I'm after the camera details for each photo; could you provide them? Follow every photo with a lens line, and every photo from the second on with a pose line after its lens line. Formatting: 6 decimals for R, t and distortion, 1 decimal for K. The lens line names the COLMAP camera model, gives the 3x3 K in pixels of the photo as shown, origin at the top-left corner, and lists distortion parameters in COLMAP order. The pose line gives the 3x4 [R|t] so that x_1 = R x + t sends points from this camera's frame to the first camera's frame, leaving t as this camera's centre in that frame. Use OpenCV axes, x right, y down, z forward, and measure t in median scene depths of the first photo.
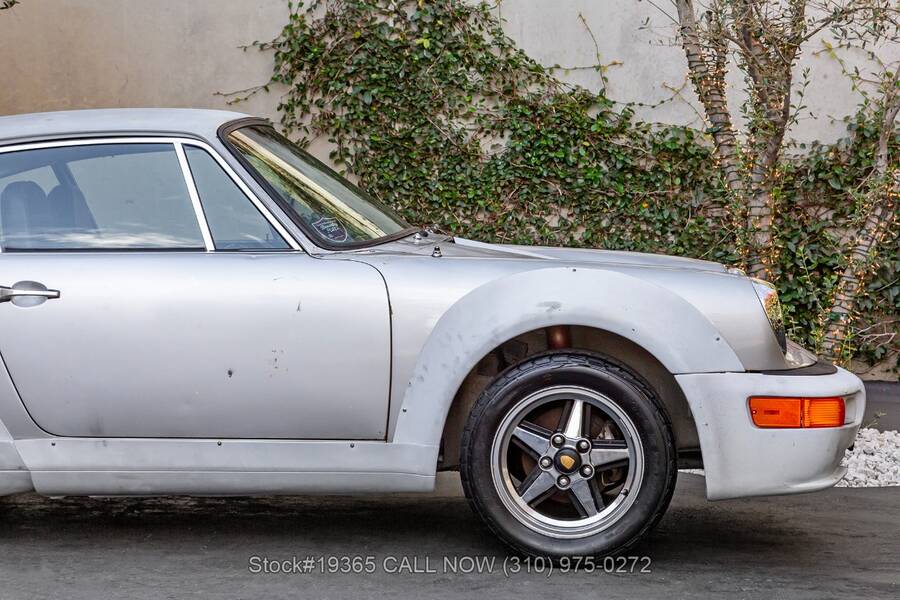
lens RADIAL K [[2007.9, 0, 459.1], [0, 2007.9, 301.2], [0, 0, 1]] dist [0.355372, 0.544786]
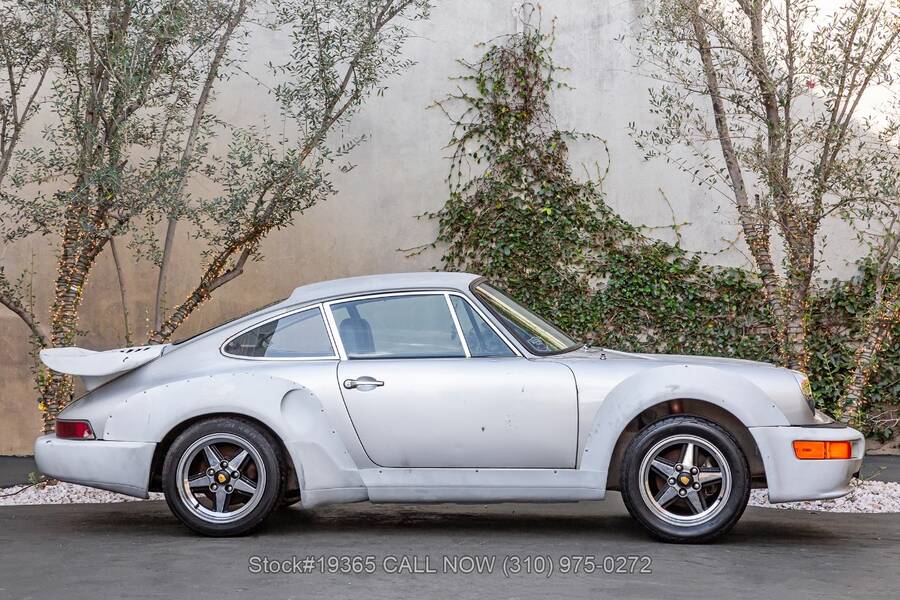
lens RADIAL K [[1905.8, 0, 440.0], [0, 1905.8, 299.7], [0, 0, 1]] dist [0.269869, 0.440732]
pose [[0.999326, -0.013053, -0.034300, -0.046476], [0.010923, 0.998043, -0.061575, 0.012743], [0.035036, 0.061159, 0.997513, -0.304796]]
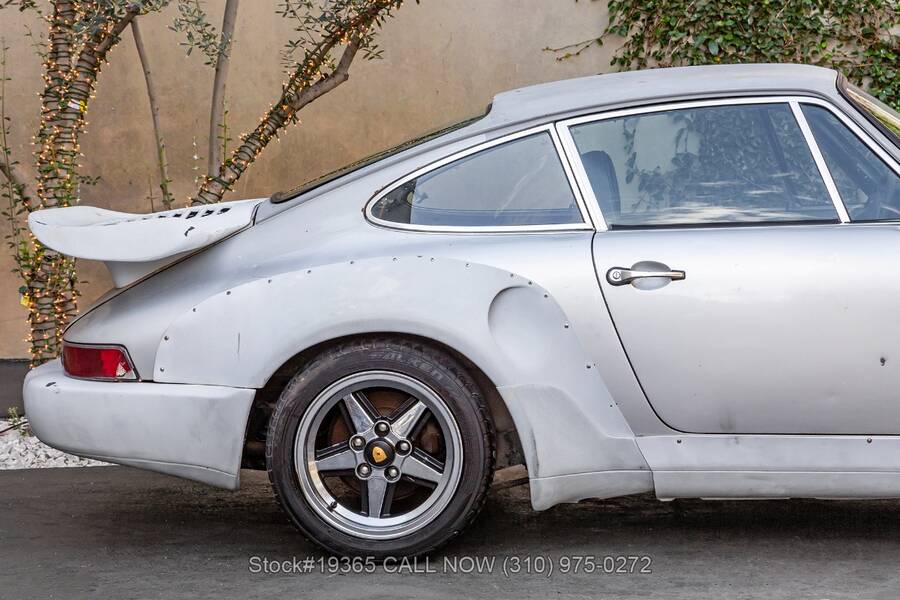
lens RADIAL K [[2101.2, 0, 450.0], [0, 2101.2, 300.0], [0, 0, 1]] dist [0.286567, 0.662184]
pose [[0.999308, -0.020228, -0.031220, -0.135932], [0.020767, 0.999639, 0.017054, -0.005319], [0.030864, -0.017690, 0.999367, 0.033045]]
